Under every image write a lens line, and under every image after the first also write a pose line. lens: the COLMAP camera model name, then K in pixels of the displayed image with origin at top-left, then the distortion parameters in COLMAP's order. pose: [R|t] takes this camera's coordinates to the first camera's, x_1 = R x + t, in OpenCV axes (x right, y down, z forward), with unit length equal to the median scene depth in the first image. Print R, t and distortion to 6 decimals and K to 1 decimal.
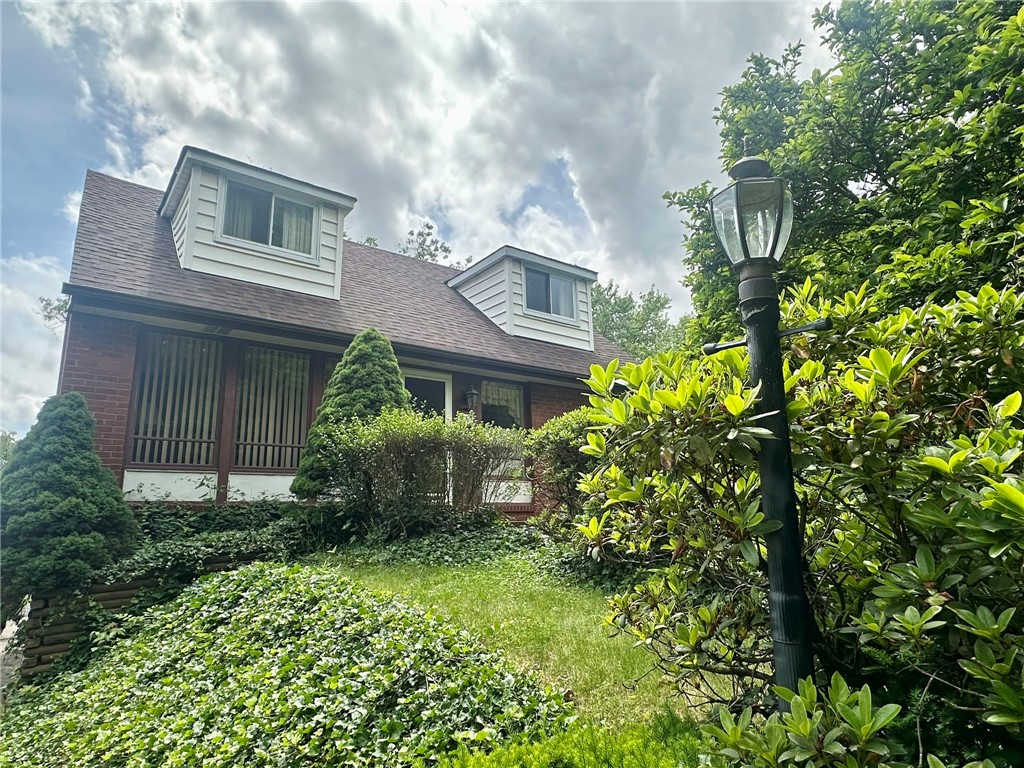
lens RADIAL K [[602.2, 0, 516.4], [0, 602.2, 386.8], [0, 0, 1]] dist [-0.029813, -0.006402]
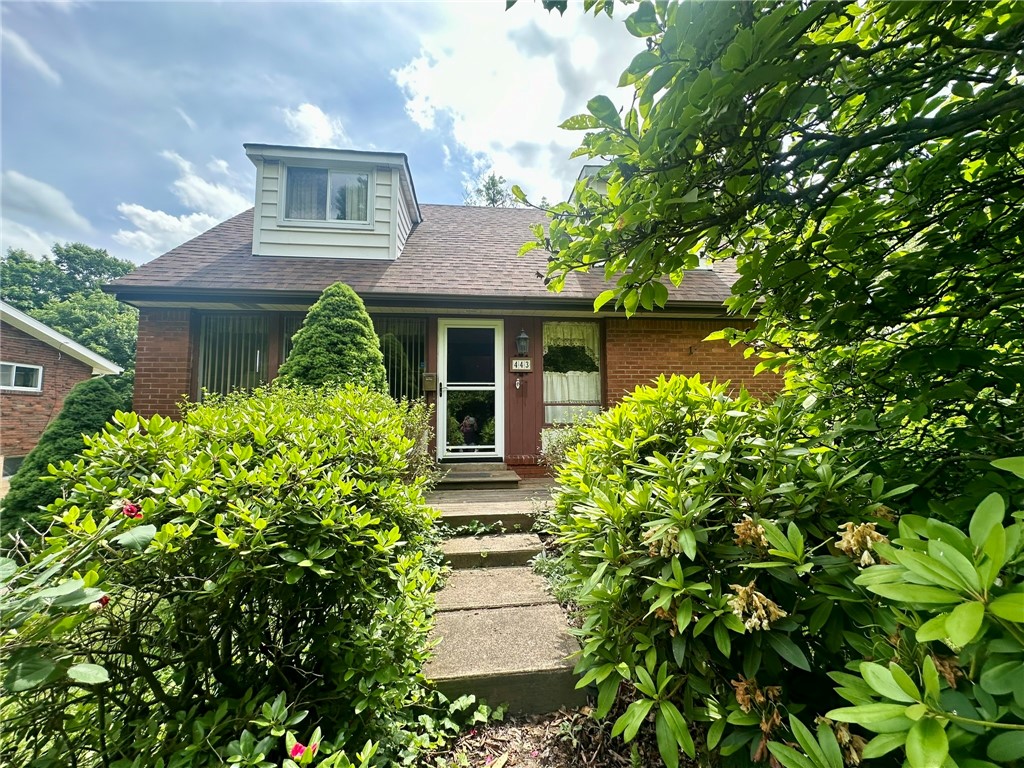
lens RADIAL K [[405.0, 0, 514.0], [0, 405.0, 383.9], [0, 0, 1]] dist [-0.001757, 0.000223]
pose [[0.865201, -0.015033, -0.501199, 0.290224], [0.097479, 0.985523, 0.138715, -0.009836], [0.491858, -0.168872, 0.854141, 0.563874]]
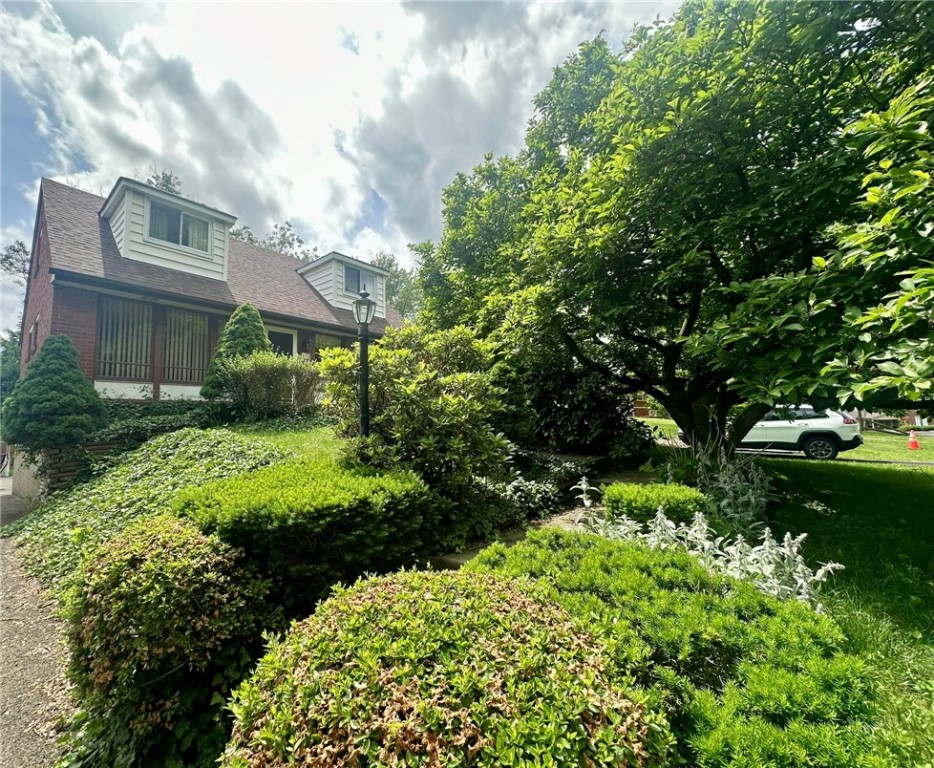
lens RADIAL K [[400.2, 0, 418.4], [0, 400.2, 387.7], [0, 0, 1]] dist [-0.011109, -0.000110]
pose [[0.985590, 0.025658, 0.167193, 0.059951], [-0.047494, 0.990644, 0.127944, -0.025884], [-0.162346, -0.134041, 0.977587, -0.241242]]
